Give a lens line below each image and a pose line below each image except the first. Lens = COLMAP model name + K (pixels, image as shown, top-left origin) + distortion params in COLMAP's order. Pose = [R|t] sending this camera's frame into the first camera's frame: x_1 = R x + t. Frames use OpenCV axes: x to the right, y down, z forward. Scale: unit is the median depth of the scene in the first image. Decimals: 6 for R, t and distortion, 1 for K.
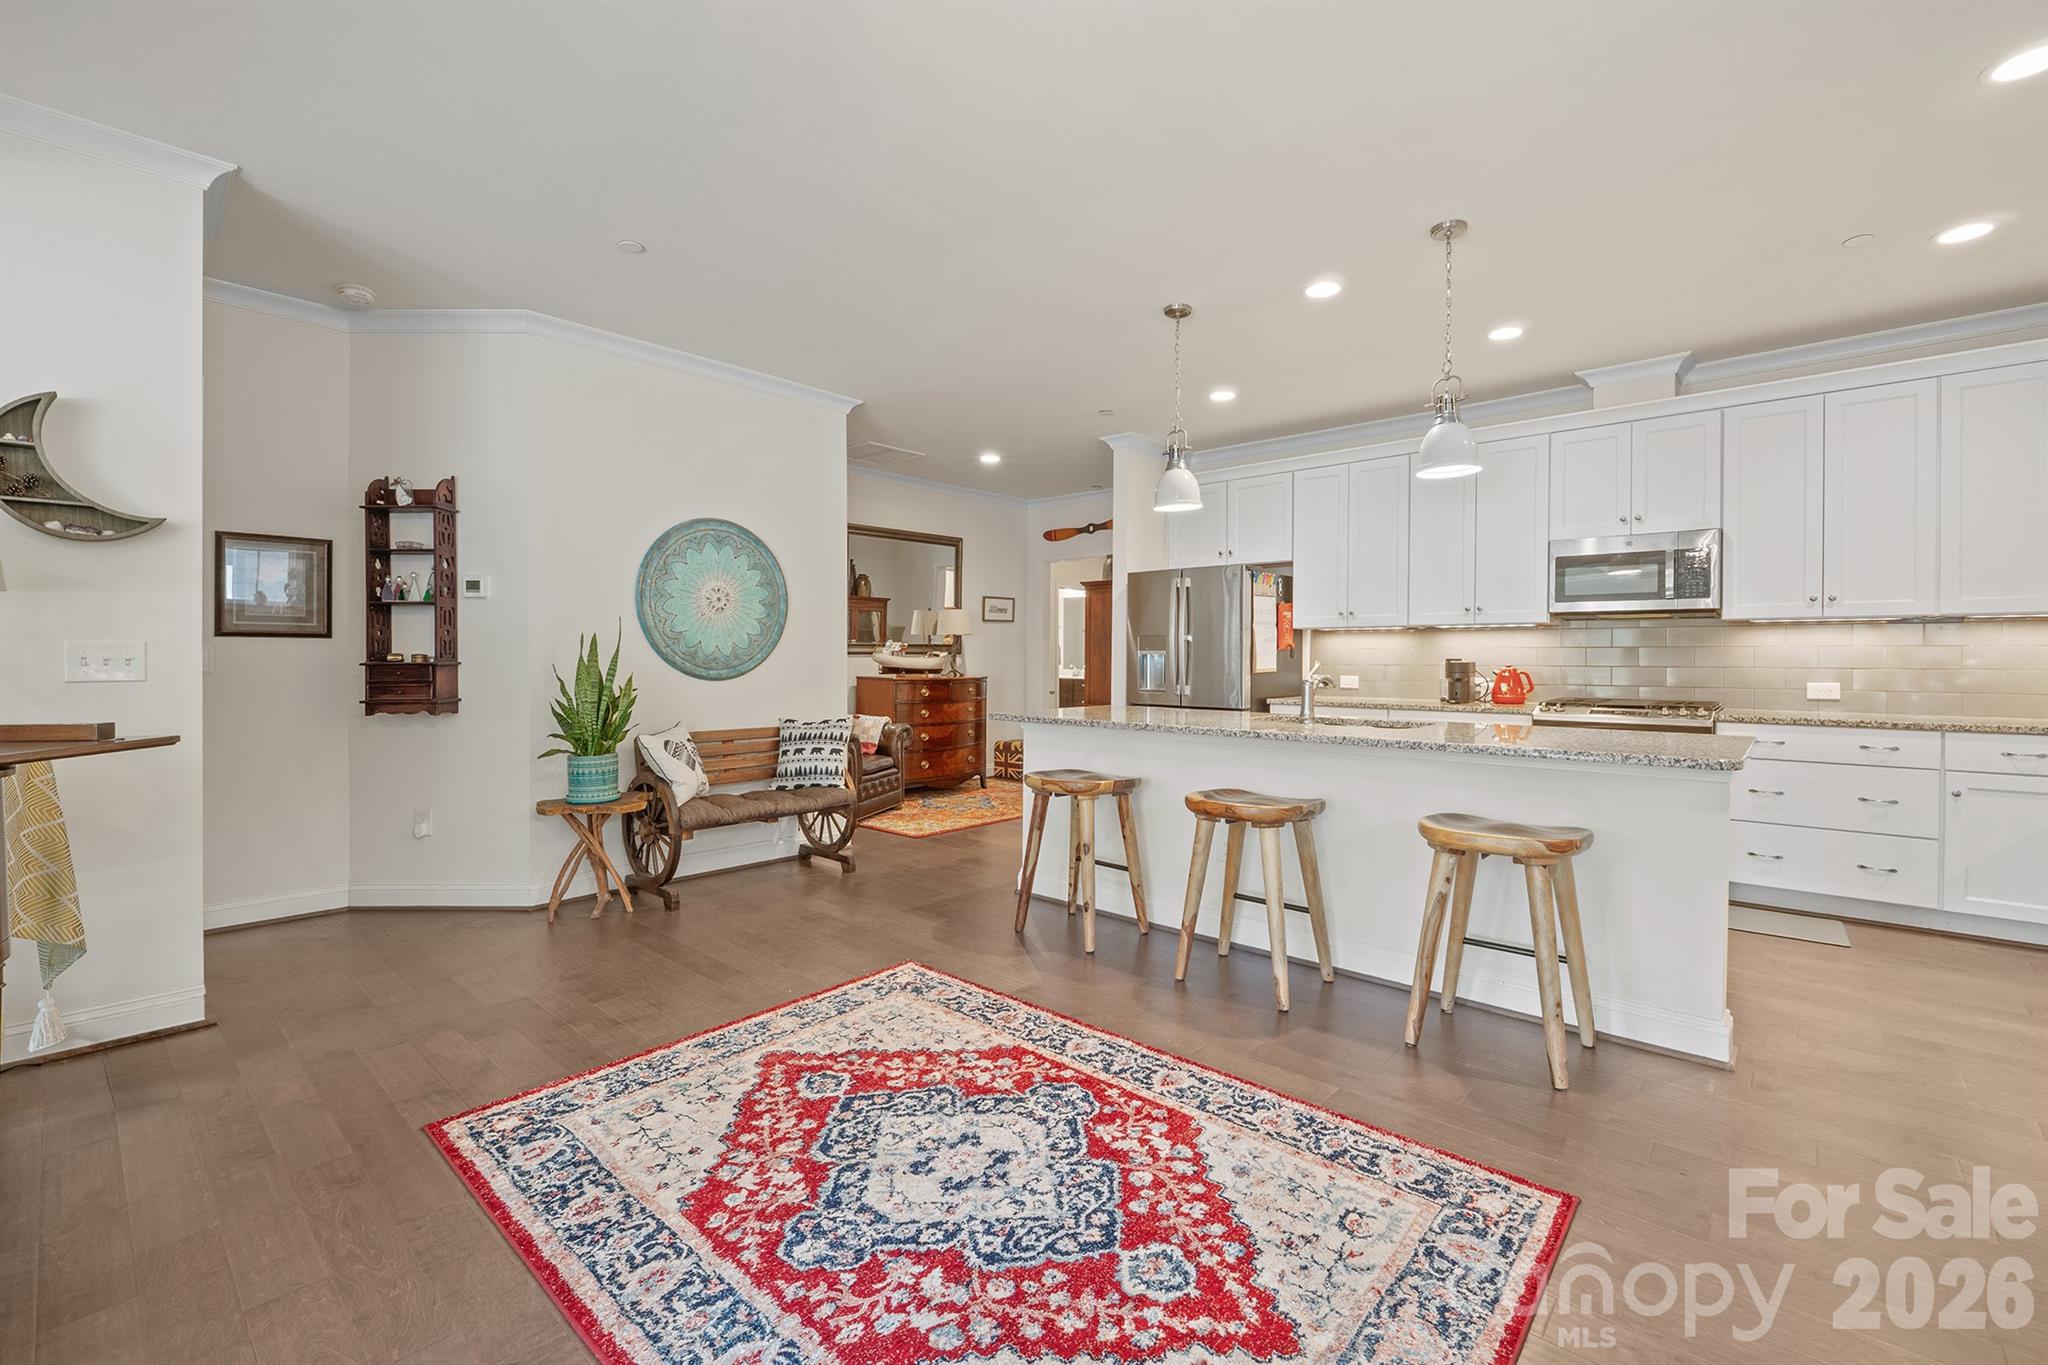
lens RADIAL K [[883.0, 0, 1026.1], [0, 883.0, 672.7], [0, 0, 1]] dist [-0.008740, -0.000239]
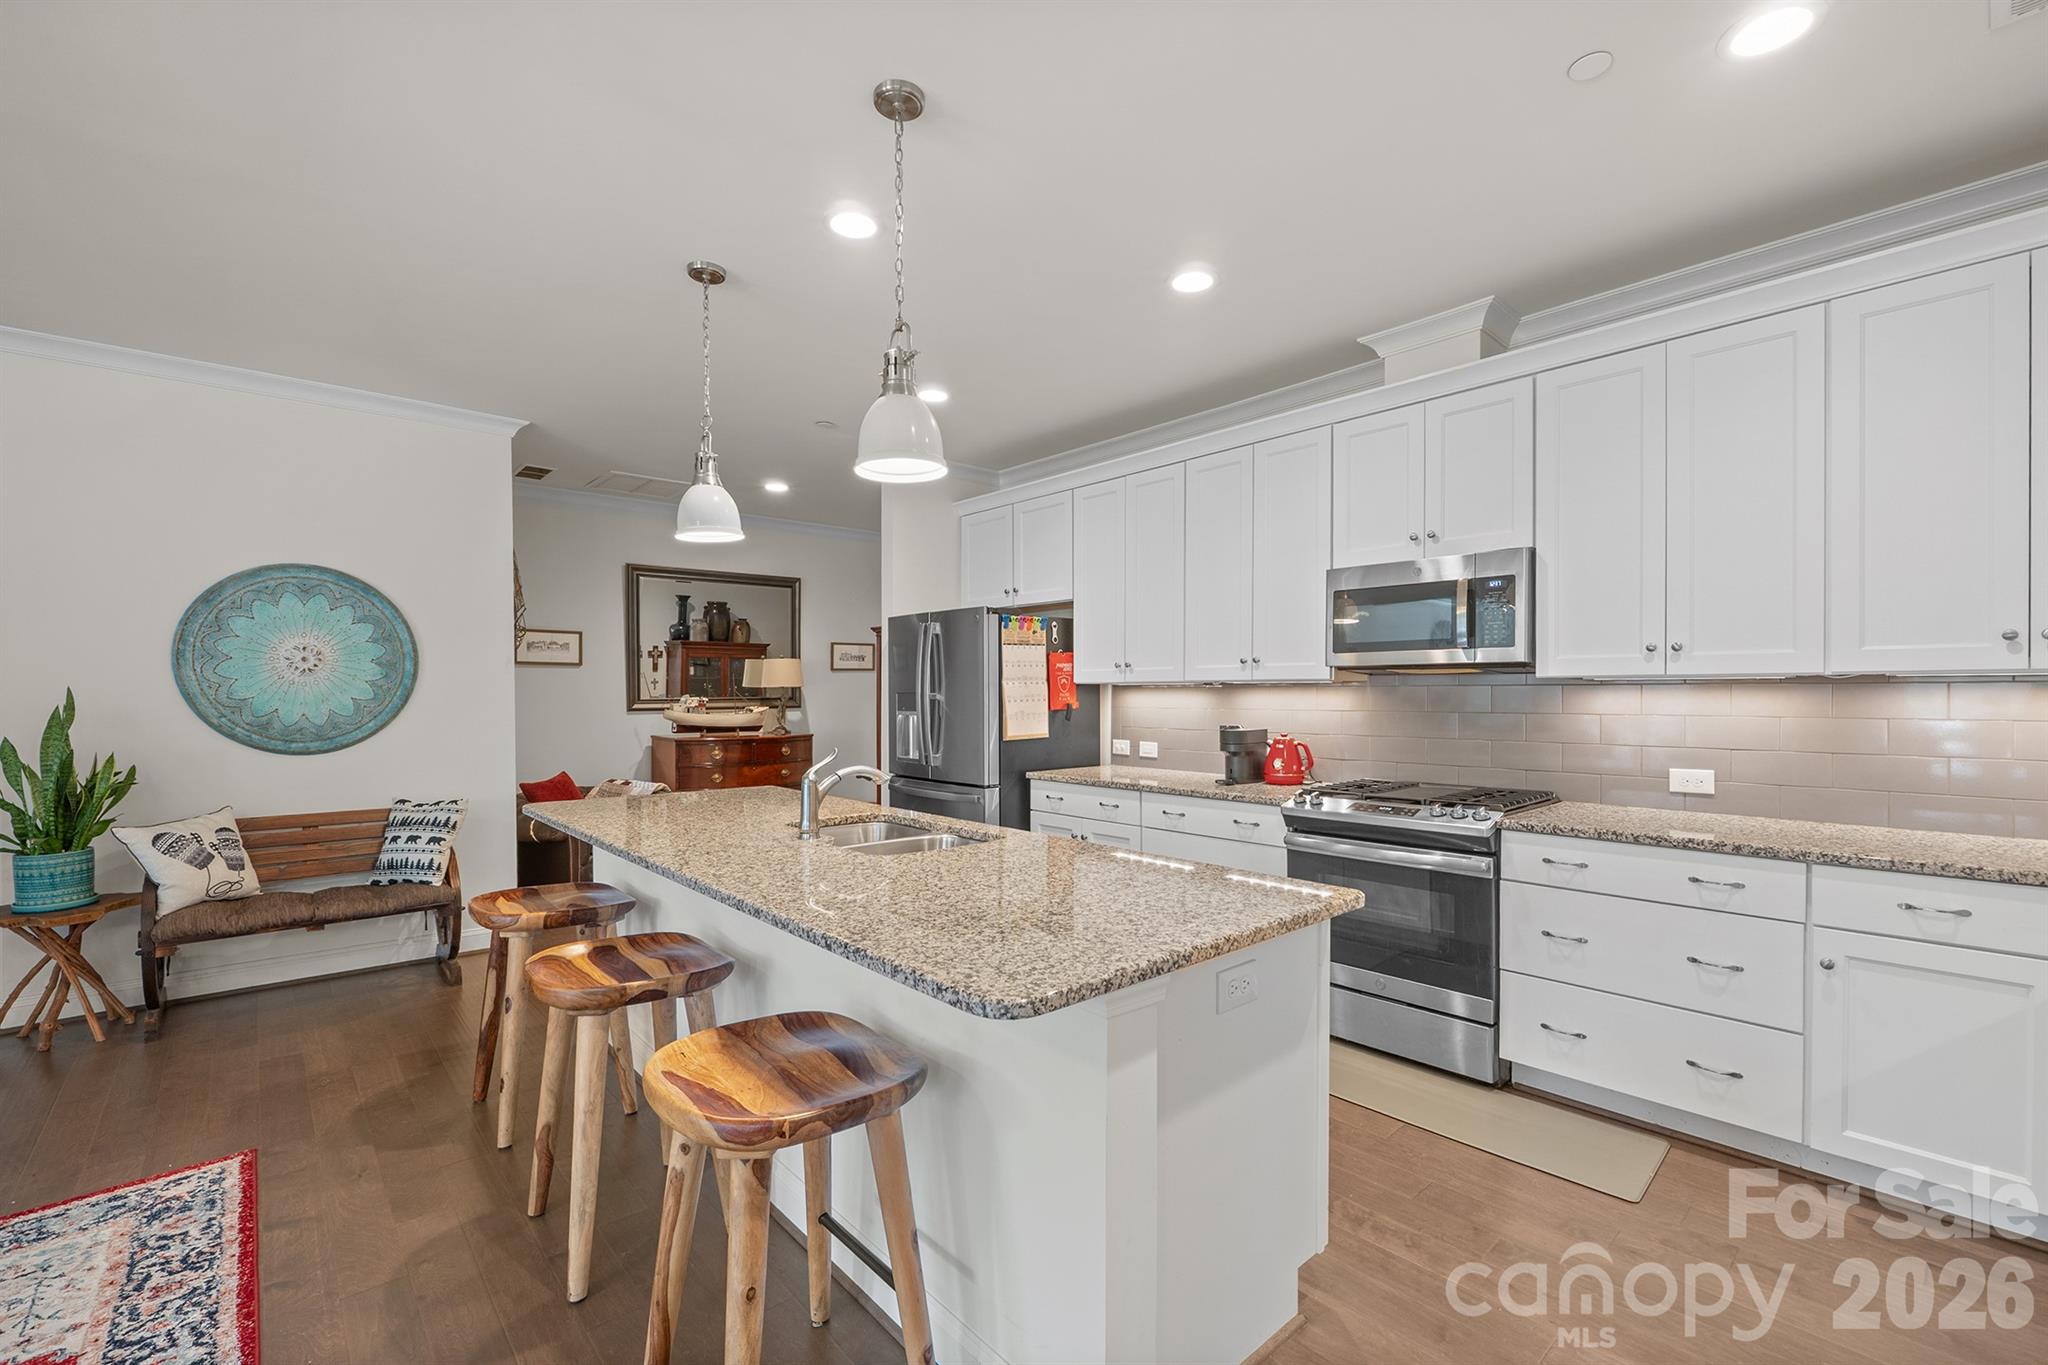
lens RADIAL K [[874.4, 0, 1030.1], [0, 874.4, 708.0], [0, 0, 1]] dist [-0.009354, -0.000212]
pose [[0.993629, -0.002649, -0.112666, 0.437850], [0.002664, 0.999996, -0.000021, -0.034419], [0.112666, -0.000279, 0.993633, 0.248611]]
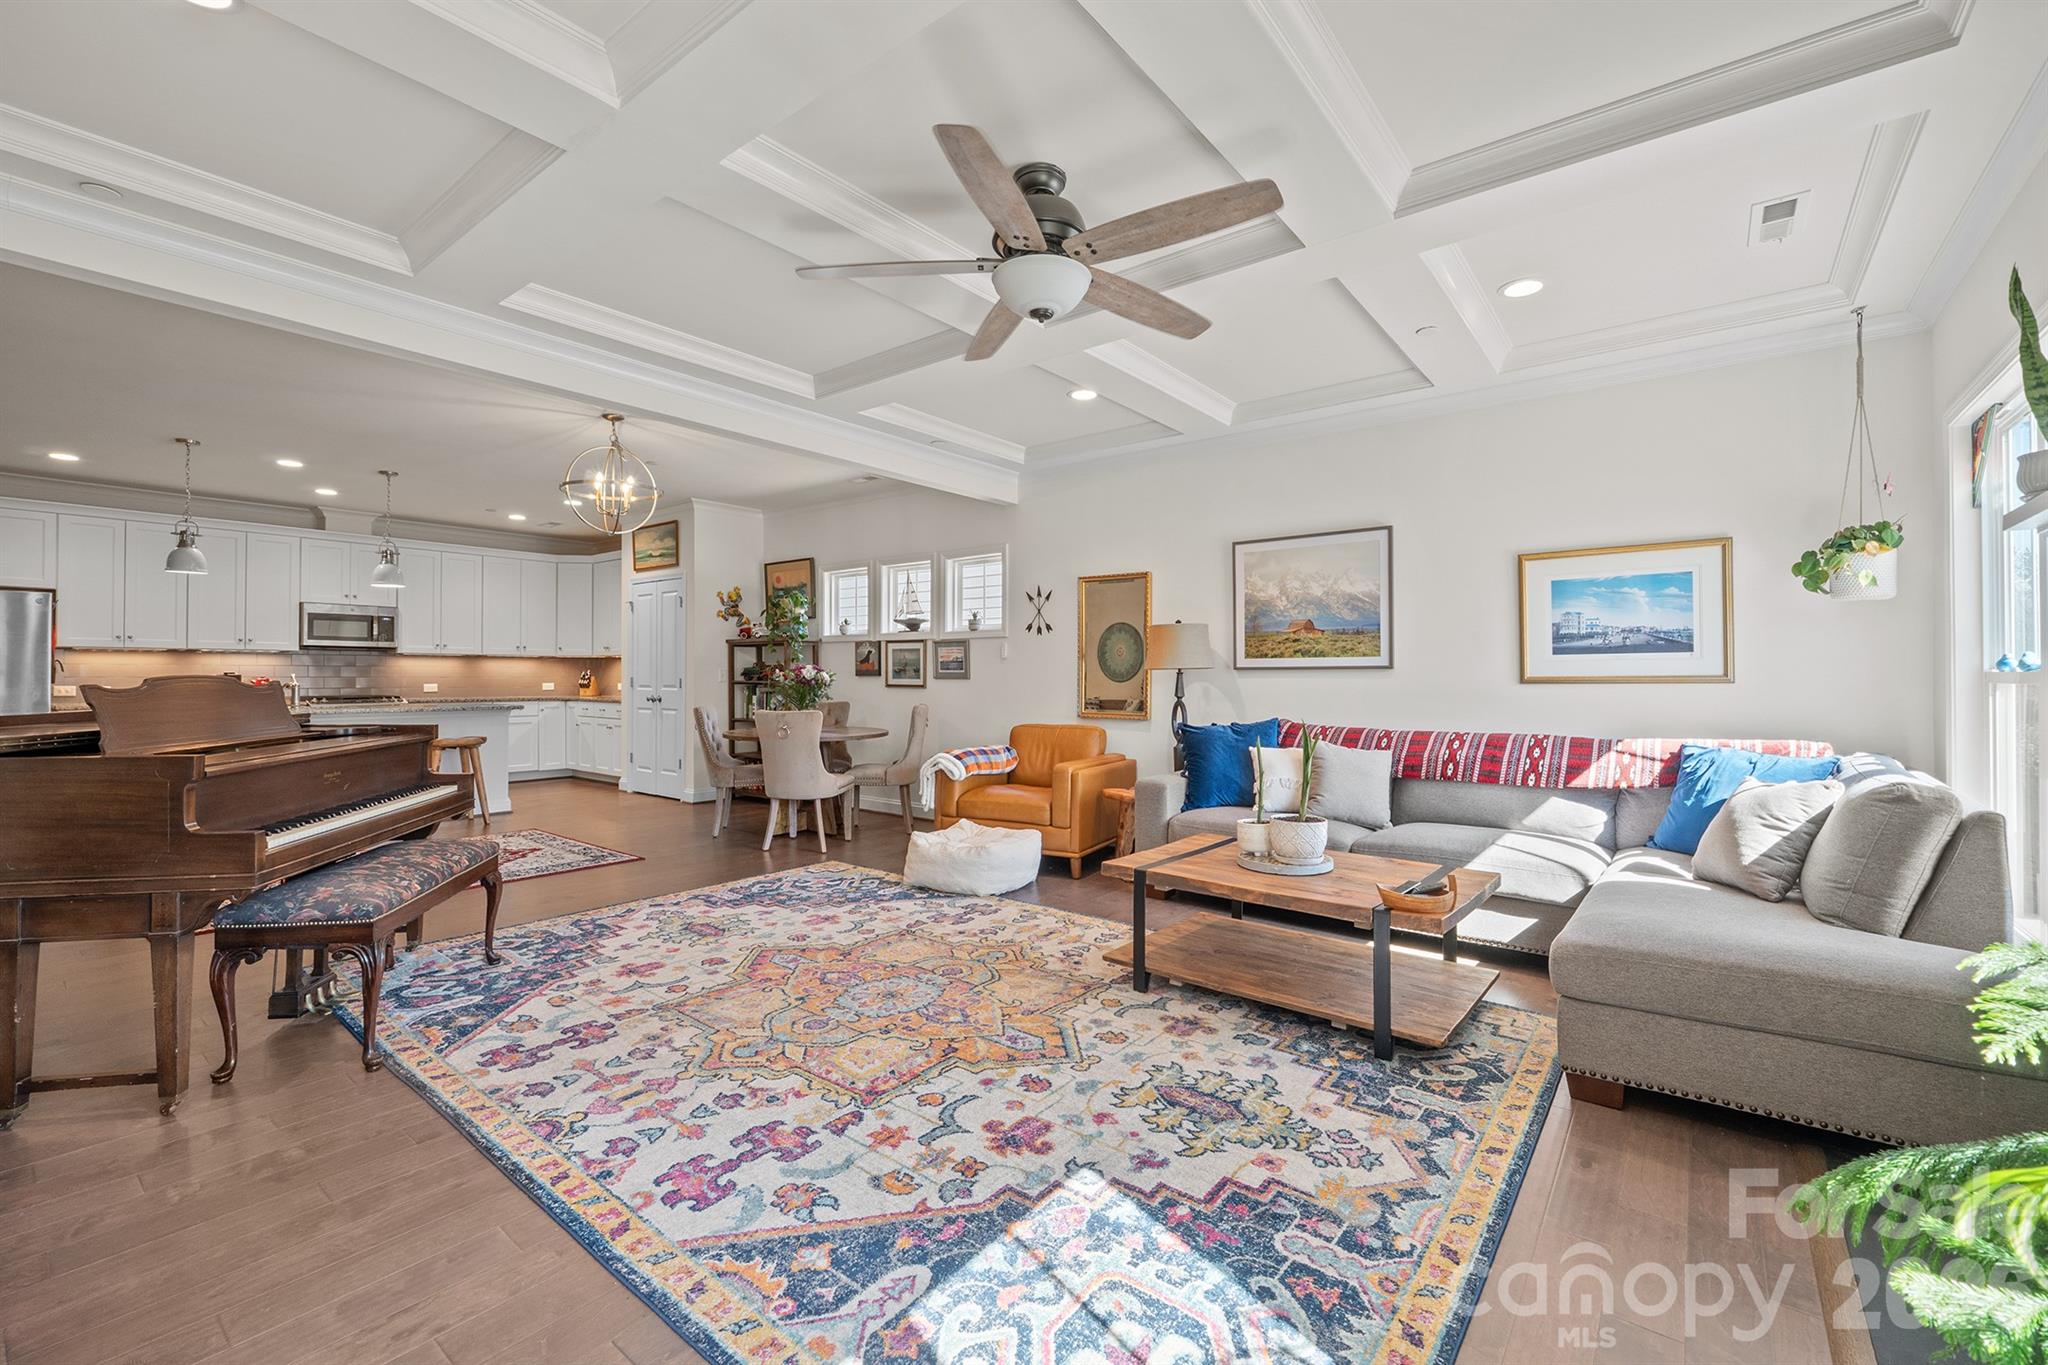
lens RADIAL K [[854.3, 0, 1027.5], [0, 854.3, 669.9], [0, 0, 1]] dist [-0.007528, -0.000186]
pose [[-0.061244, 0.002745, 0.998119, -1.139977], [0.013842, 0.999902, -0.001901, 0.001801], [-0.998027, 0.013700, -0.061276, -0.293642]]
